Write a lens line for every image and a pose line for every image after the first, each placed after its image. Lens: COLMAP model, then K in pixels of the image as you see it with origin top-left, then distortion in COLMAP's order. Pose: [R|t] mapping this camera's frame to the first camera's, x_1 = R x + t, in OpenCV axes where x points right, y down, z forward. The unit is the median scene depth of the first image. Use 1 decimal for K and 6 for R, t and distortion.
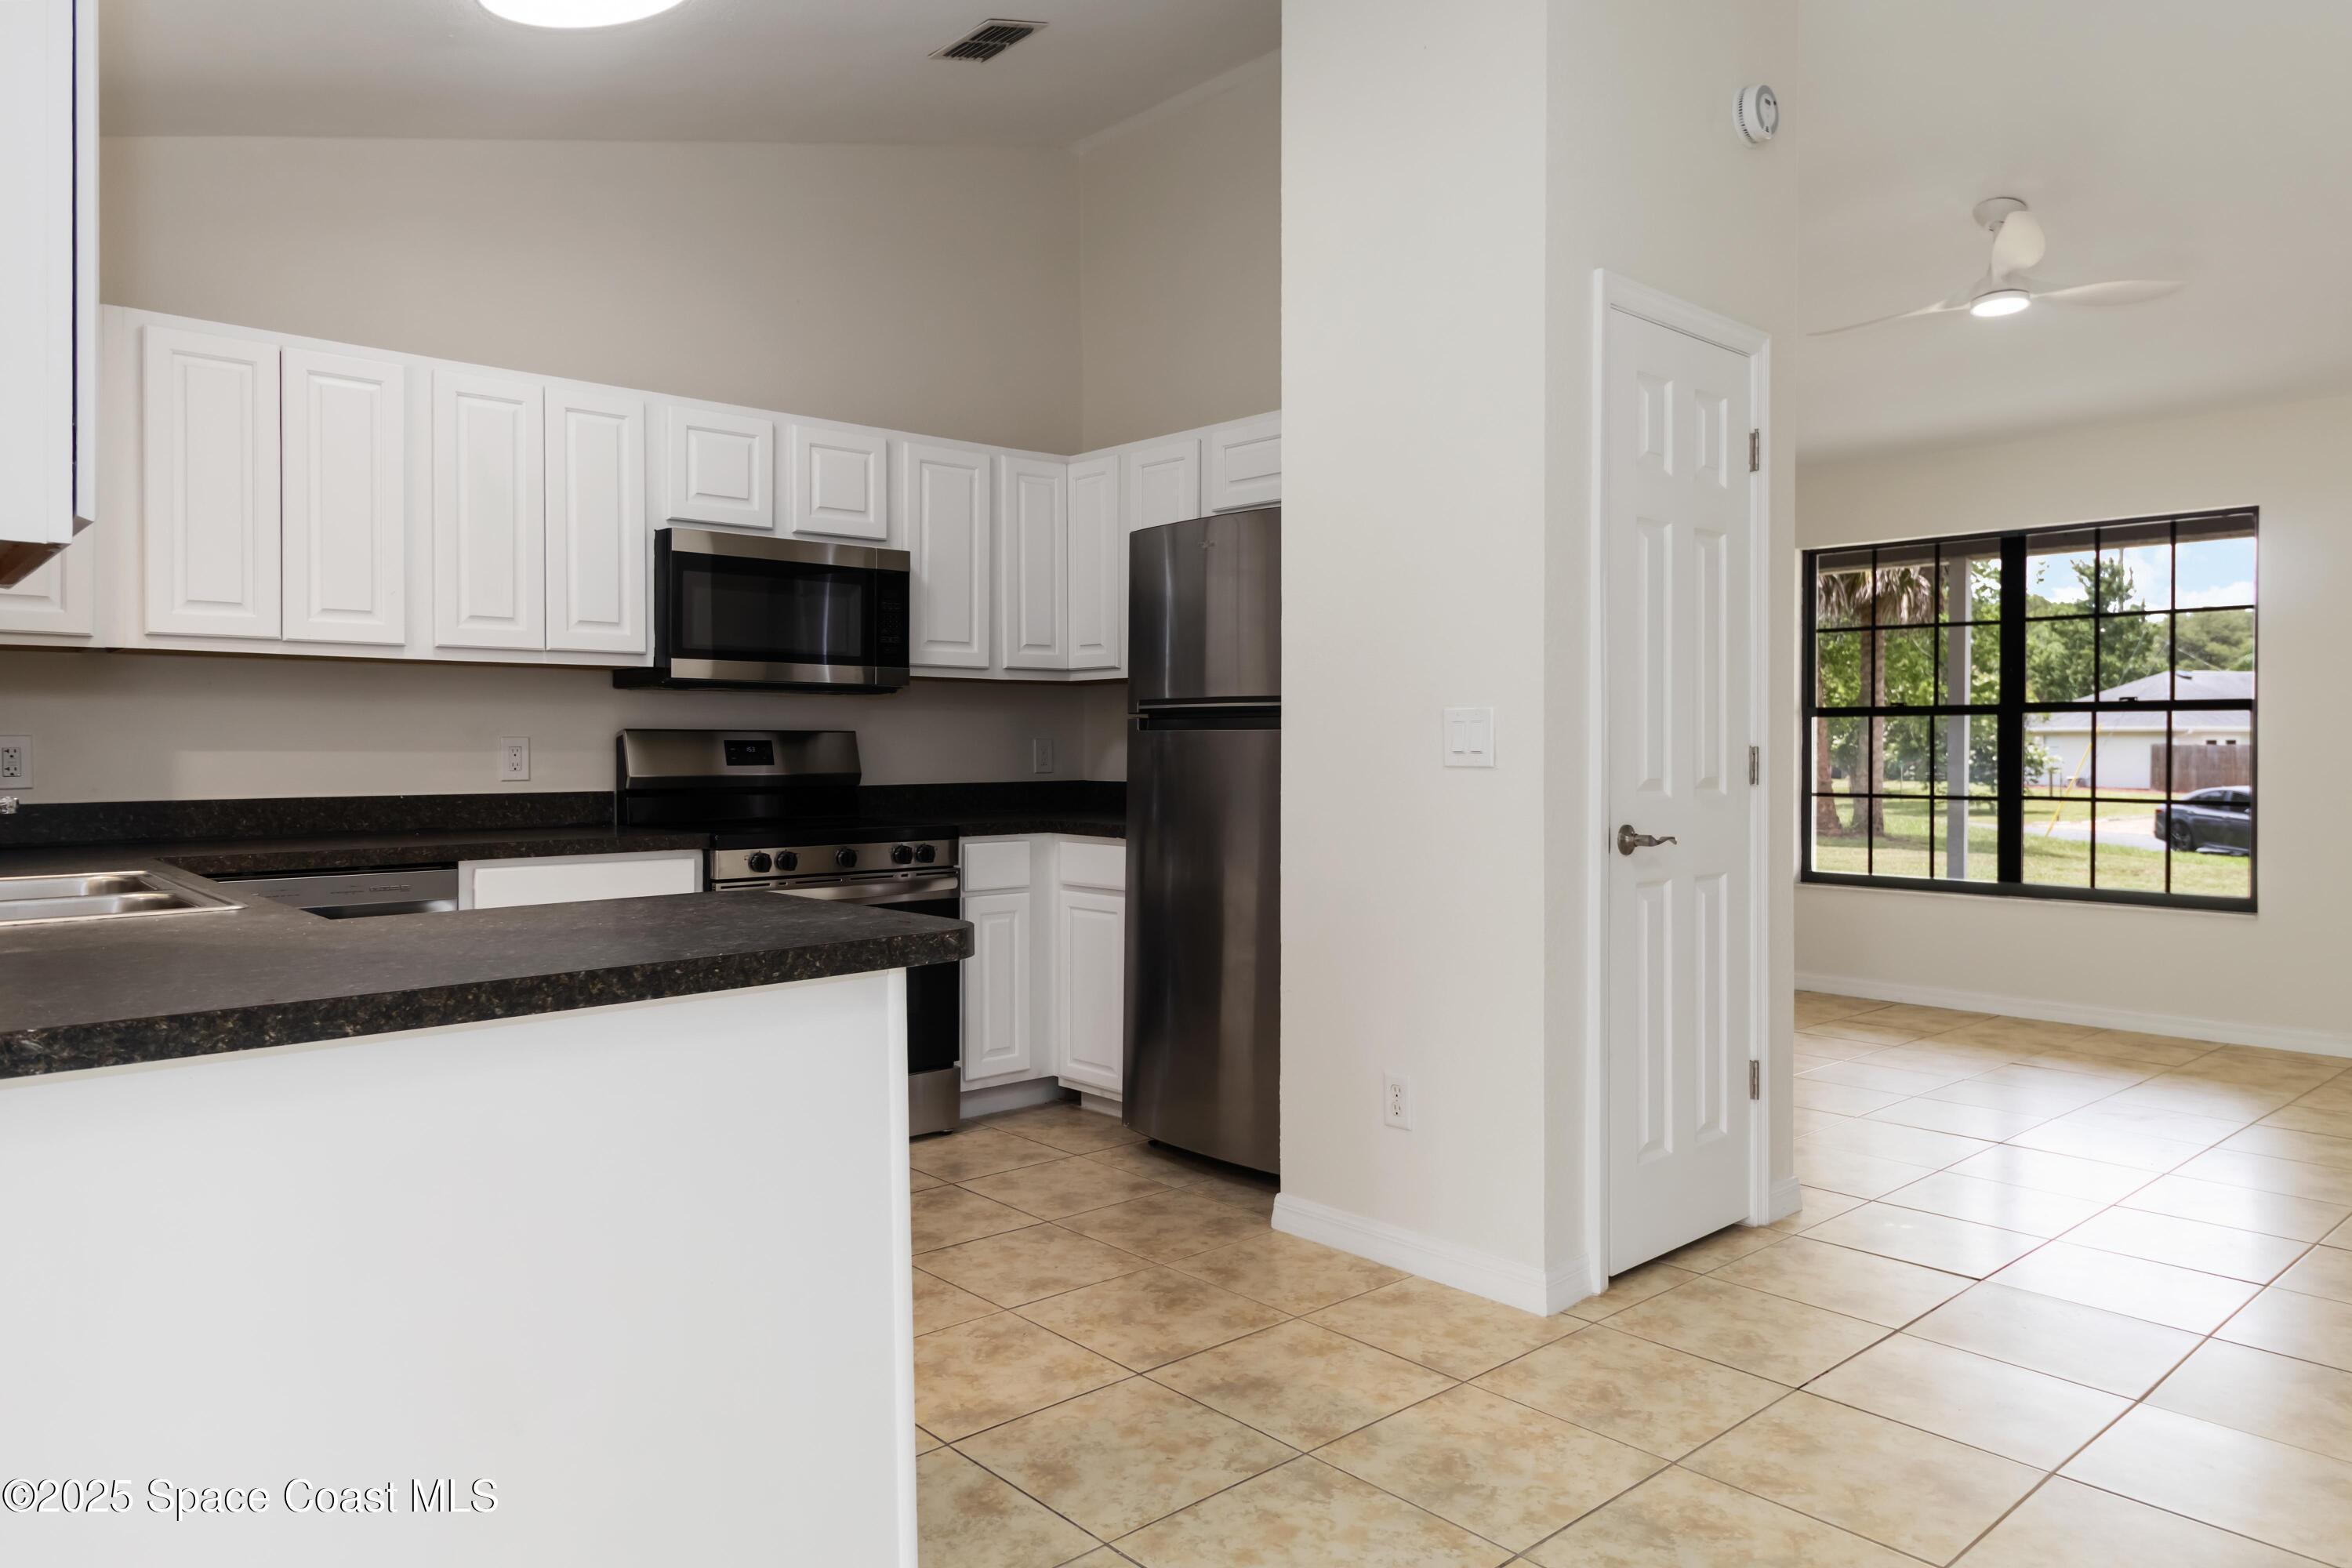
lens RADIAL K [[1504.4, 0, 1175.6], [0, 1504.4, 744.3], [0, 0, 1]] dist [0.028726, -0.000231]
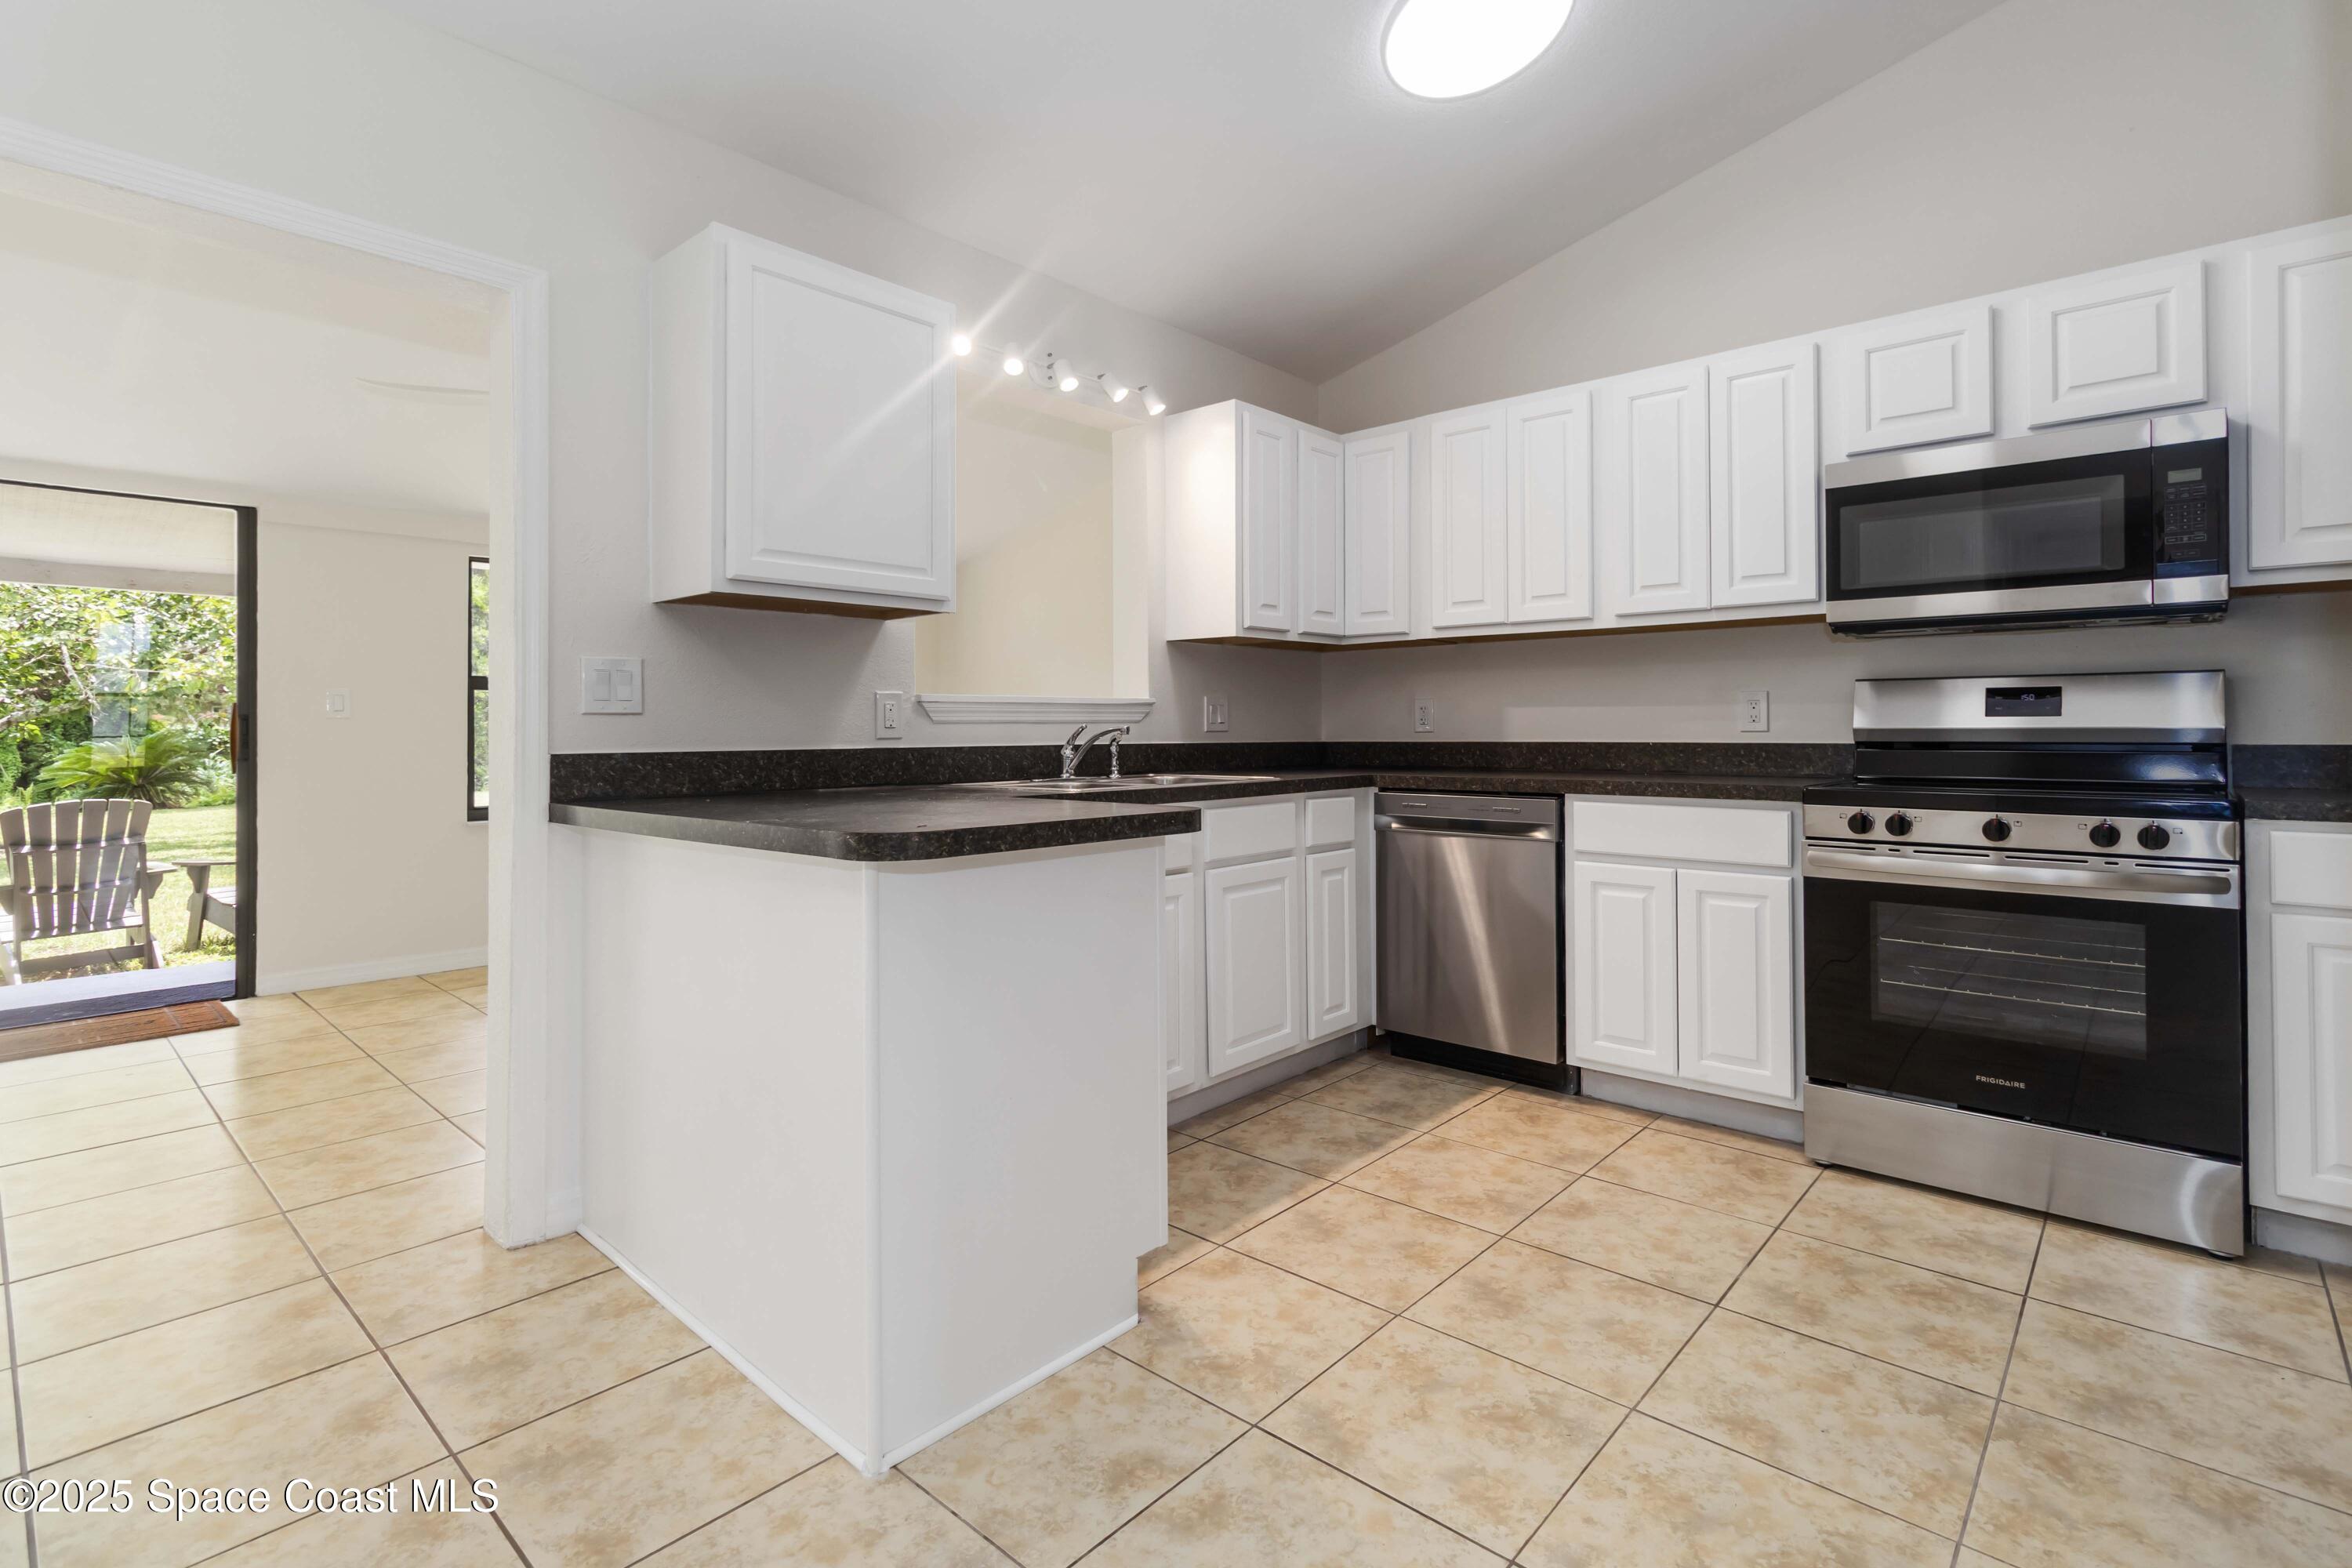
lens RADIAL K [[1109.7, 0, 1219.5], [0, 1109.7, 724.2], [0, 0, 1]] dist [0.002533, 0.000264]
pose [[0.119884, -0.006237, -0.992768, 0.380248], [0.006506, 0.999964, -0.005496, 0.025897], [0.992767, -0.005800, 0.119921, 0.650930]]
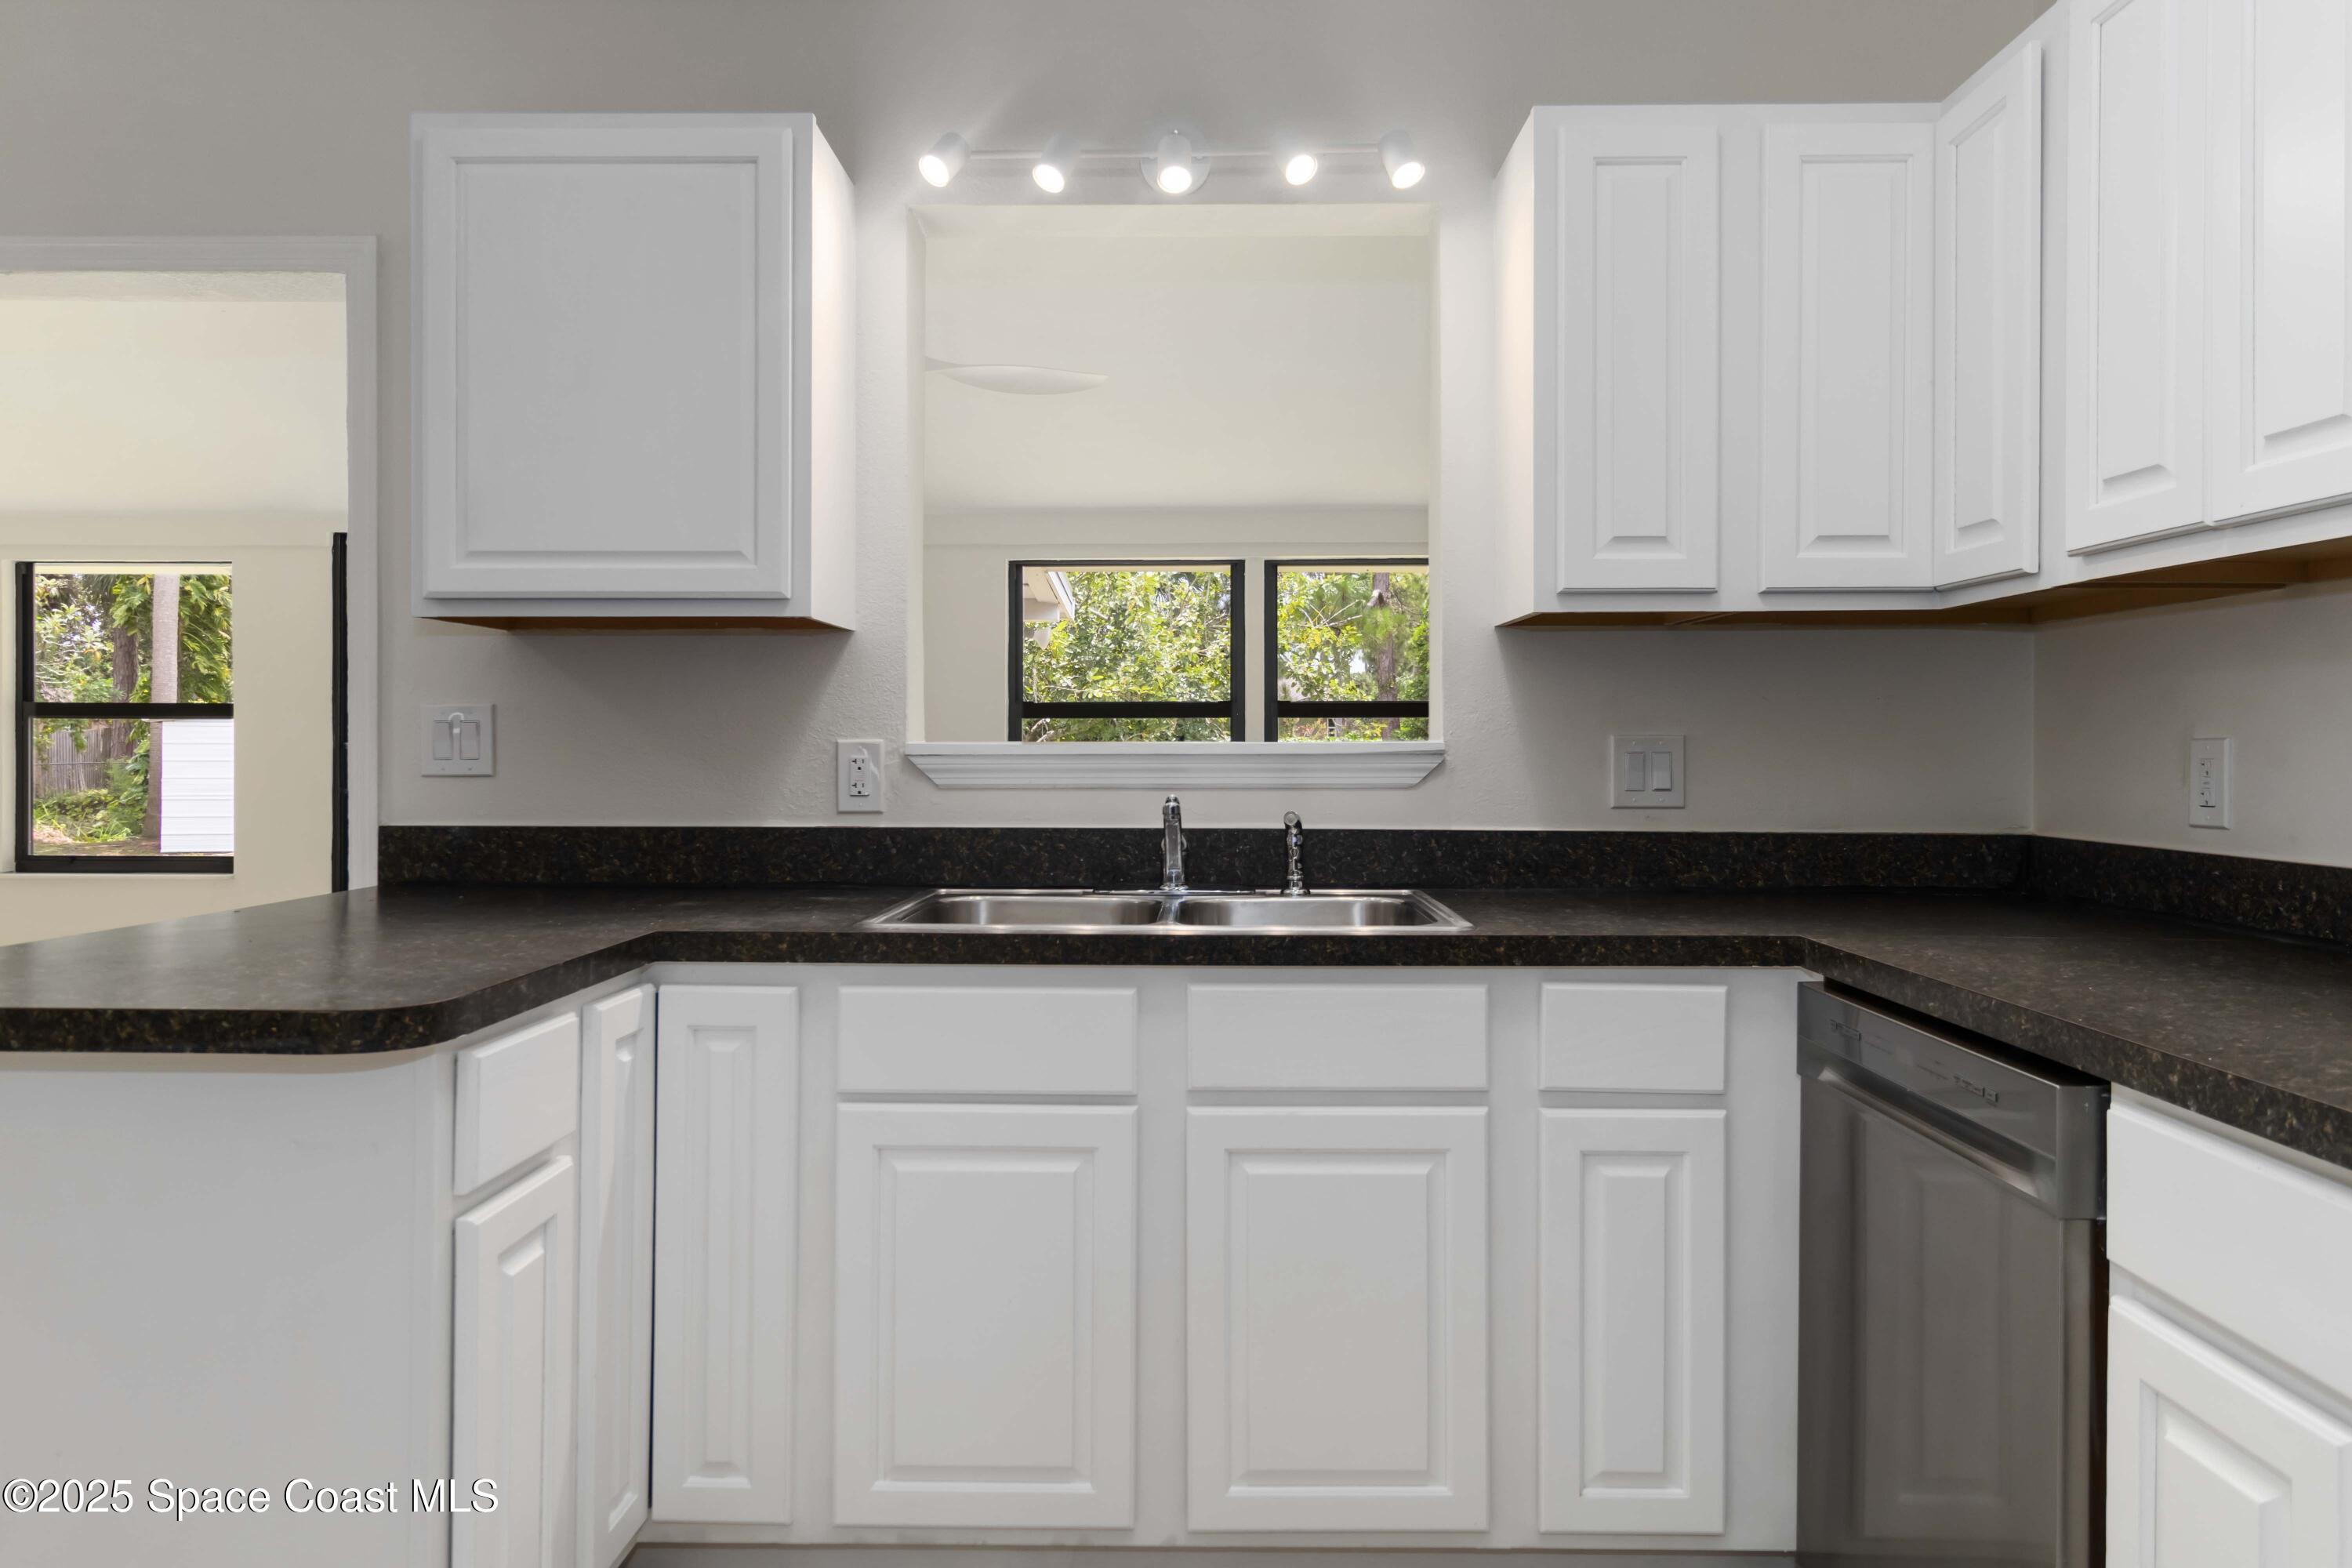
lens RADIAL K [[1504.4, 0, 1175.6], [0, 1504.4, 744.3], [0, 0, 1]] dist [0.028726, -0.000231]
pose [[-0.683011, -0.009437, -0.730347, -0.059963], [-0.002702, 0.999942, -0.010394, 0.003690], [0.730403, -0.005126, -0.682997, 1.135536]]
